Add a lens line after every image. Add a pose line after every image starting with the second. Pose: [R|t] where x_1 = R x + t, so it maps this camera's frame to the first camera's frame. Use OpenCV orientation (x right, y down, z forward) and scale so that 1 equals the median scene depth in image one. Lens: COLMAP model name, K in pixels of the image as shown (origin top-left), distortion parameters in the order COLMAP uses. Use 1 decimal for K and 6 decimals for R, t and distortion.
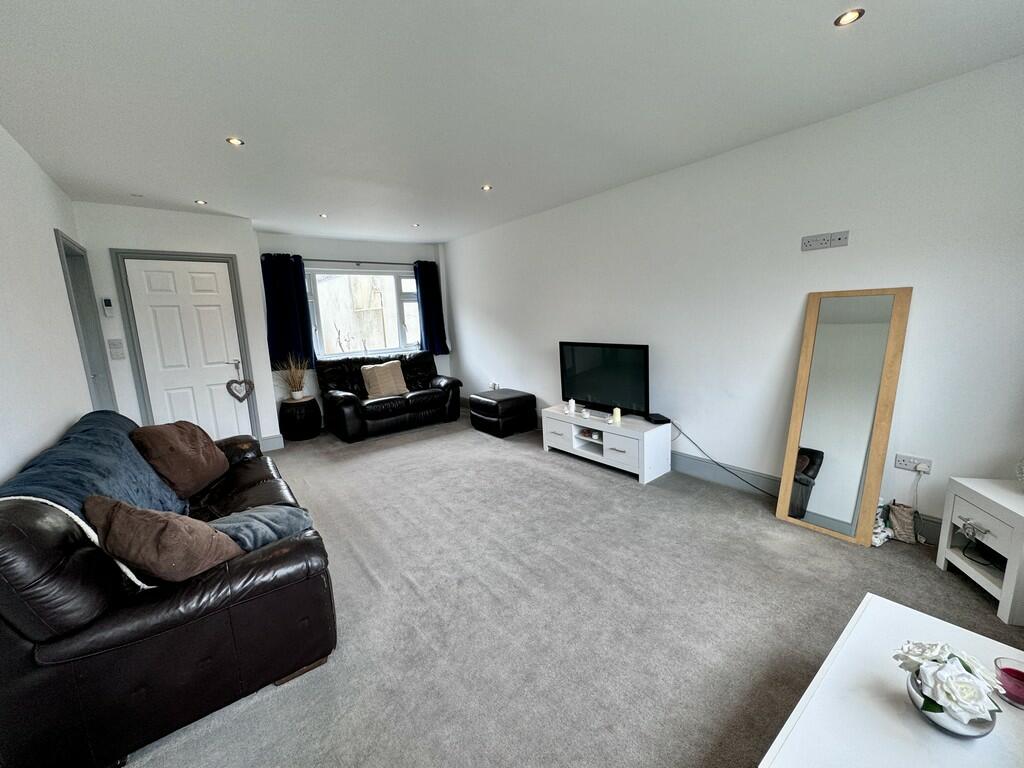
lens RADIAL K [[412.9, 0, 512.0], [0, 412.9, 384.0], [0, 0, 1]] dist [0.000013, -0.000006]
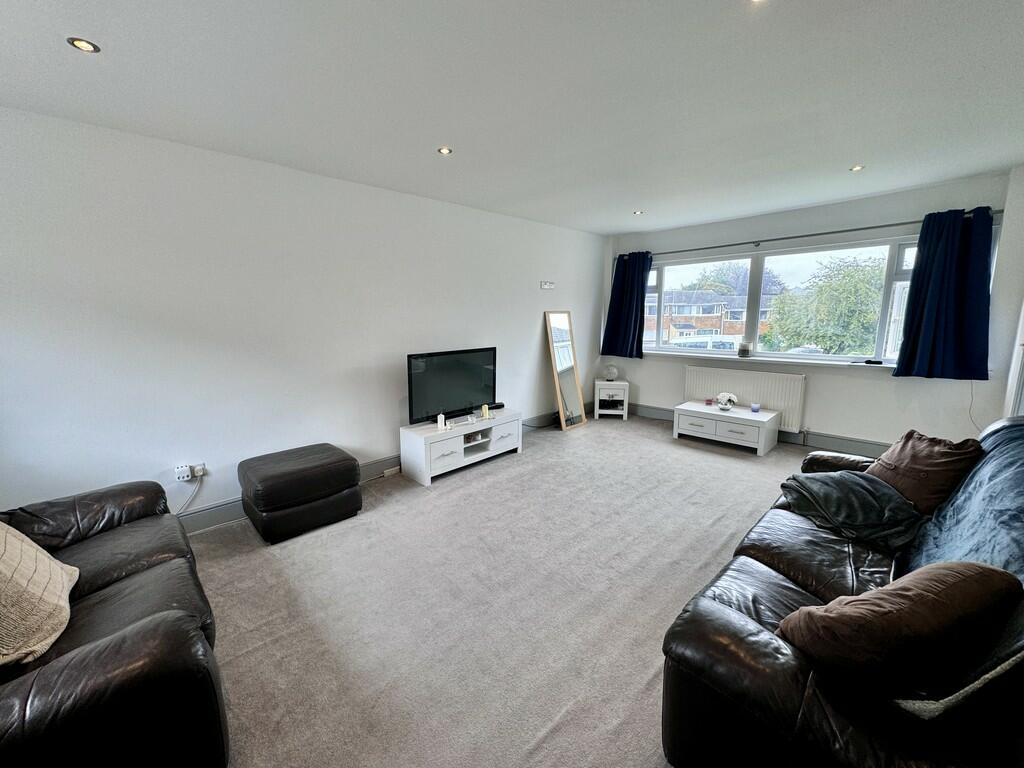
lens RADIAL K [[412.9, 0, 512.0], [0, 412.9, 384.0], [0, 0, 1]] dist [0.000013, -0.000006]
pose [[-0.131839, -0.125837, 0.983252, -0.832929], [0.180870, 0.972205, 0.148675, -0.147651], [-0.974631, 0.197441, -0.105414, 1.003915]]
